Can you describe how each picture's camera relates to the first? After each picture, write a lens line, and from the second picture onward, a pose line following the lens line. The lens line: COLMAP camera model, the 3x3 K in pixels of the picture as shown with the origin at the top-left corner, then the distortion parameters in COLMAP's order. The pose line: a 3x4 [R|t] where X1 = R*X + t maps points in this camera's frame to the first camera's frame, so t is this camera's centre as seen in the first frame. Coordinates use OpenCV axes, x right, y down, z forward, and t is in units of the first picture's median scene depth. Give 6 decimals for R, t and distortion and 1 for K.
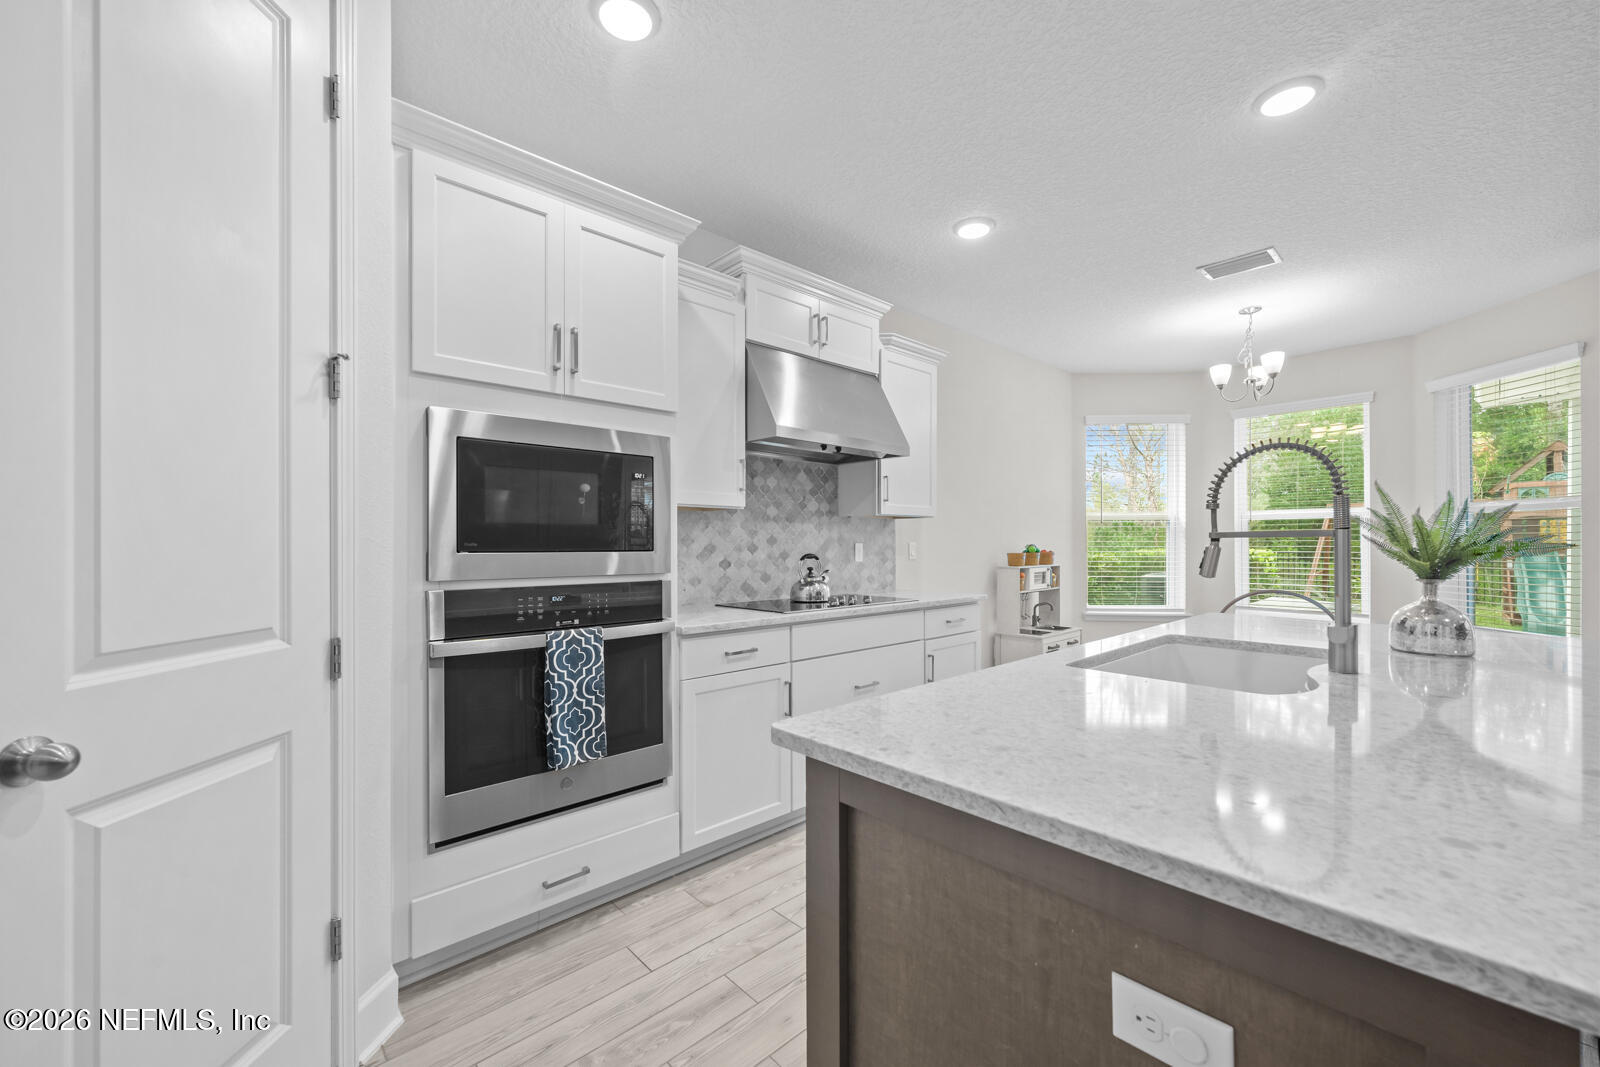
lens RADIAL K [[638.3, 0, 799.4], [0, 638.3, 541.6], [0, 0, 1]] dist [0.000521, -0.000153]
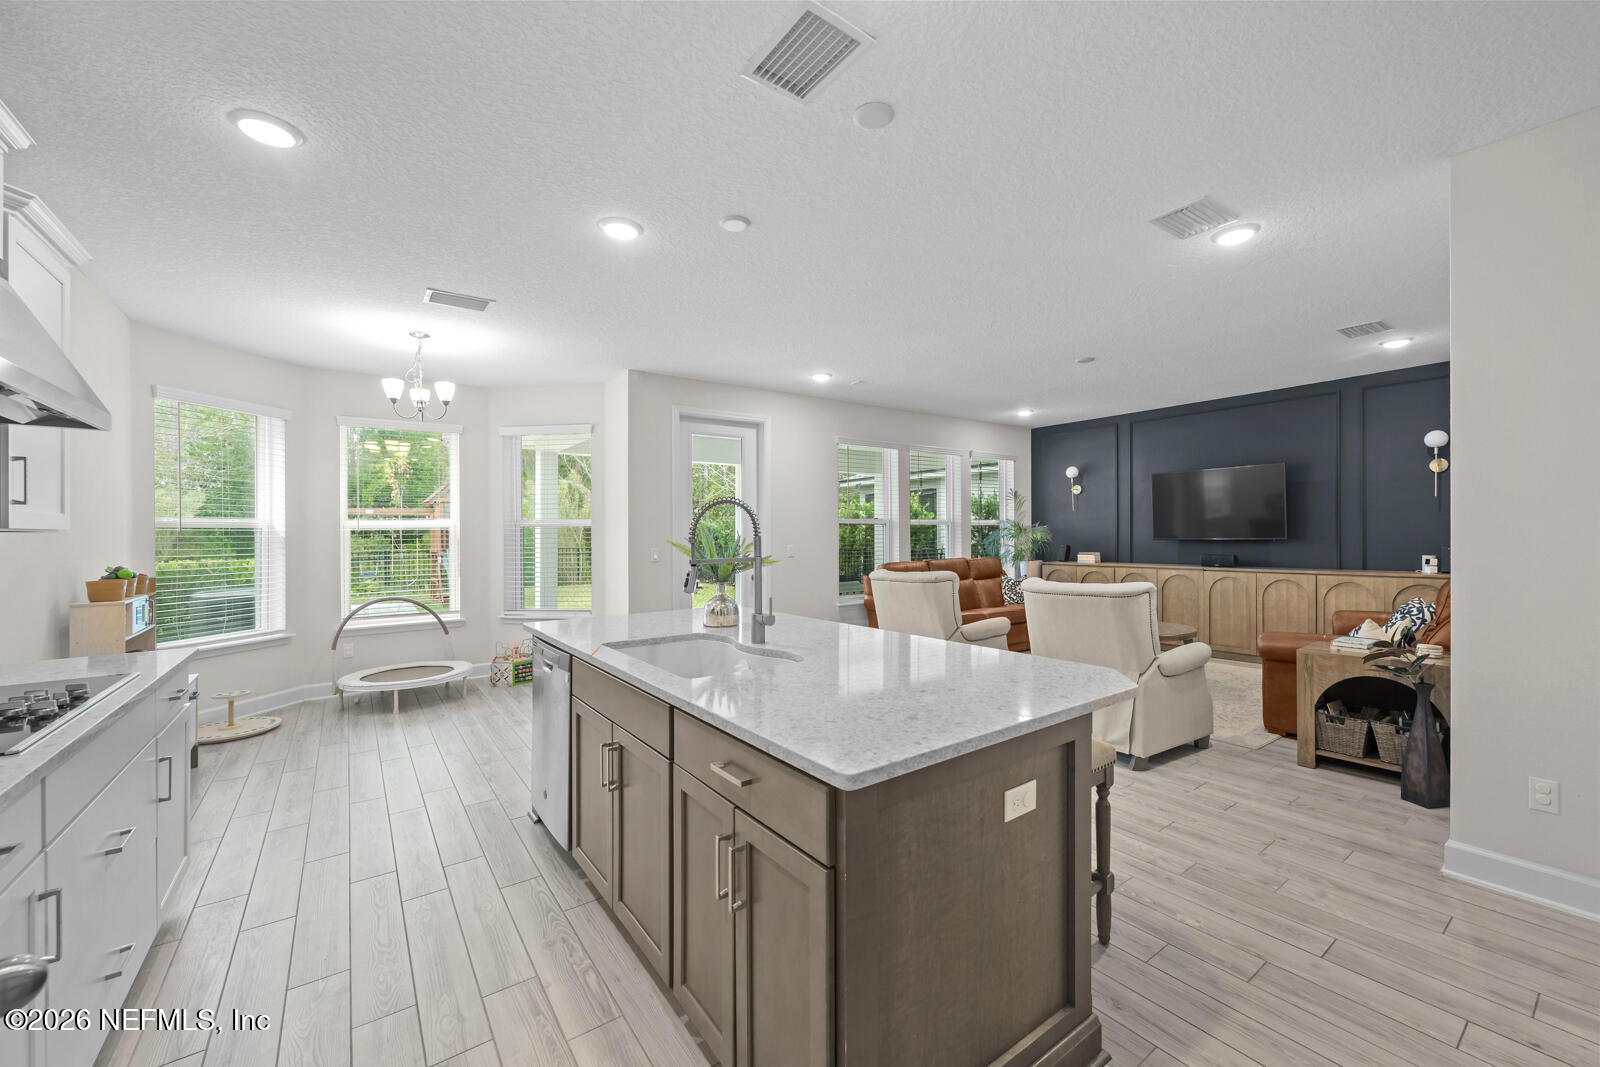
lens RADIAL K [[638.3, 0, 821.9], [0, 638.3, 531.0], [0, 0, 1]] dist [0.000521, -0.000153]
pose [[0.098622, 0.003459, 0.995119, -0.339626], [0.009311, 0.999947, -0.004399, -0.033520], [-0.995081, 0.009700, 0.098585, 0.291294]]
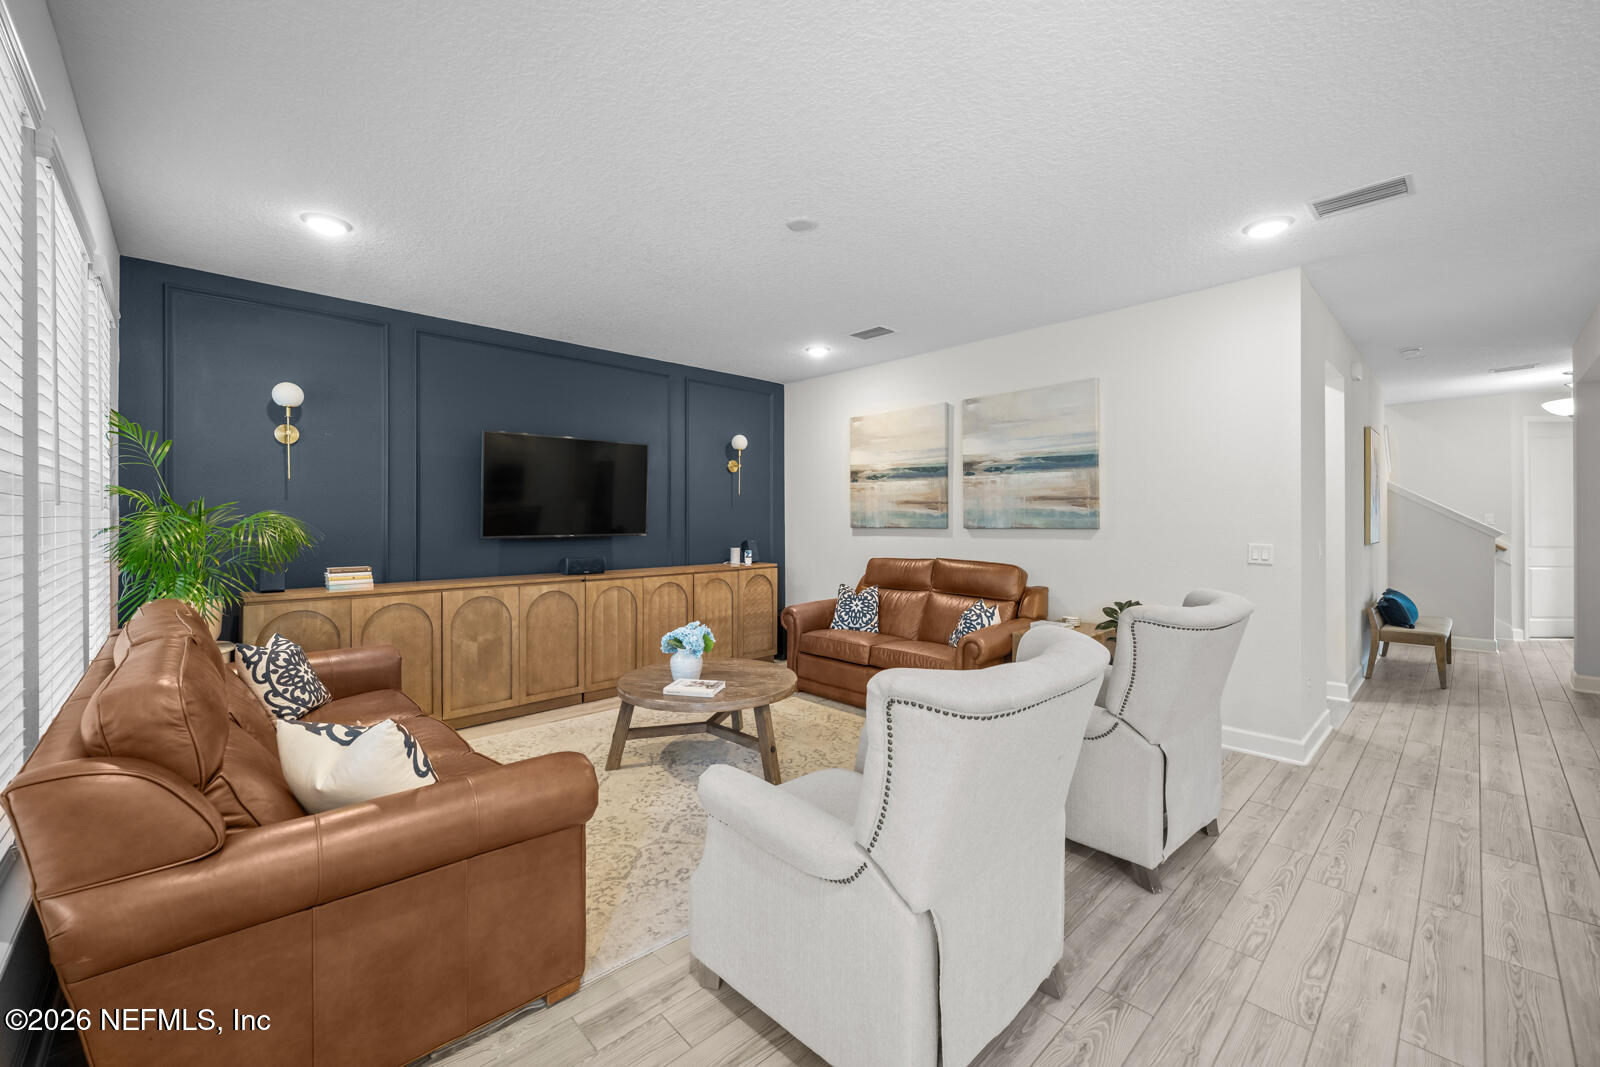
lens RADIAL K [[638.3, 0, 795.2], [0, 638.3, 519.0], [0, 0, 1]] dist [0.000521, -0.000153]
pose [[-0.999945, 0.001267, -0.010382, 1.317477], [0.001306, 0.999992, -0.003700, -0.037222], [0.010377, -0.003714, -0.999939, 0.695953]]
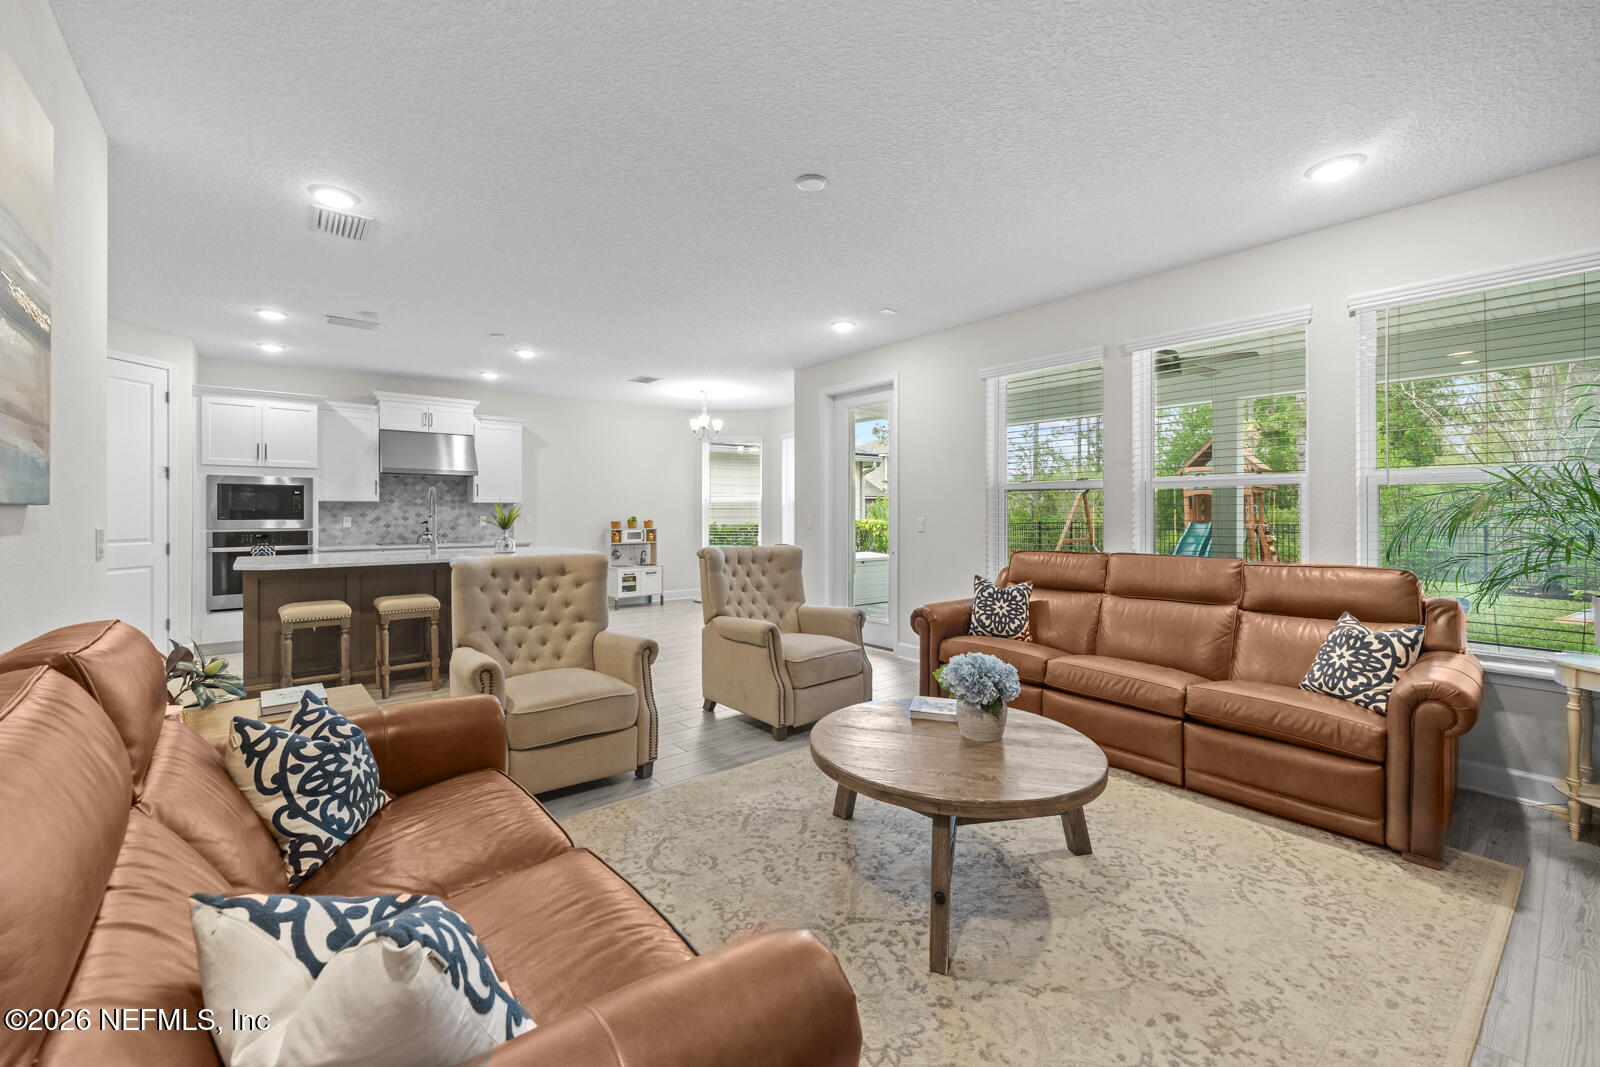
lens RADIAL K [[638.3, 0, 782.6], [0, 638.3, 515.4], [0, 0, 1]] dist [0.000521, -0.000153]
pose [[0.998295, -0.001064, -0.058356, 1.301669], [0.001418, 0.999981, 0.006025, -0.011520], [0.058349, -0.006097, 0.998278, -1.064163]]
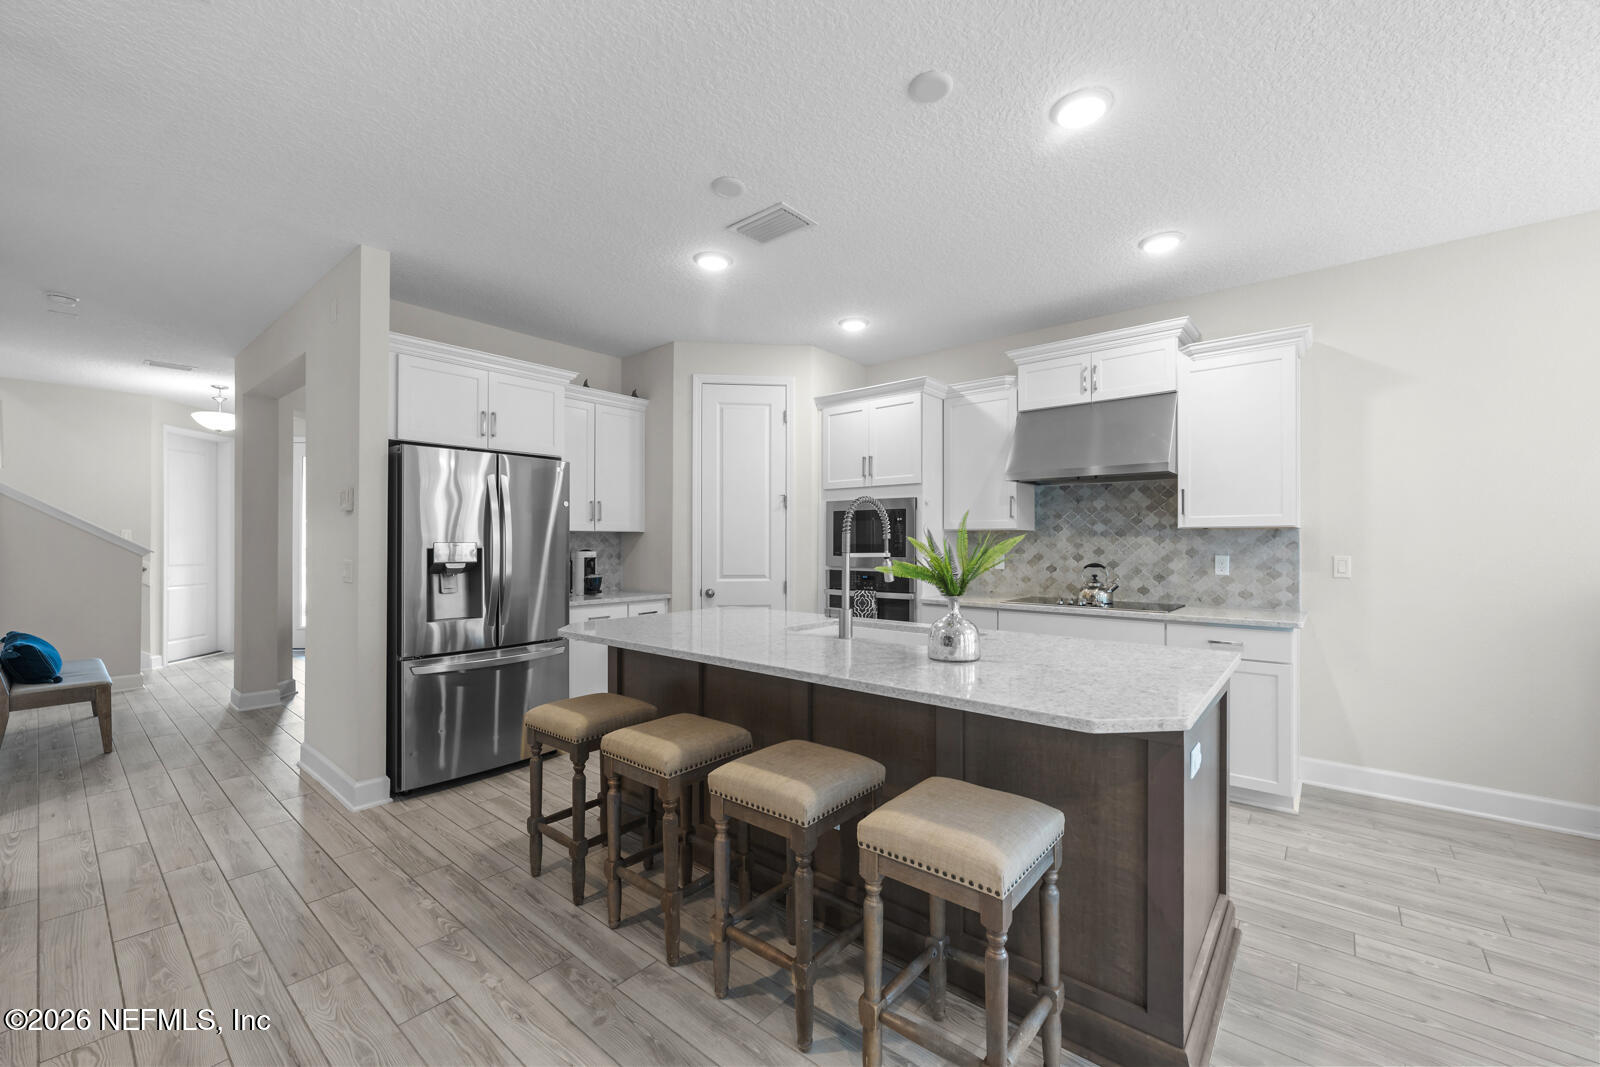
lens RADIAL K [[638.3, 0, 817.1], [0, 638.3, 536.5], [0, 0, 1]] dist [0.000521, -0.000153]
pose [[0.139557, -0.010291, -0.990161, 1.089299], [-0.000045, 0.999946, -0.010399, -0.018148], [0.990214, 0.001495, 0.139549, 0.300913]]
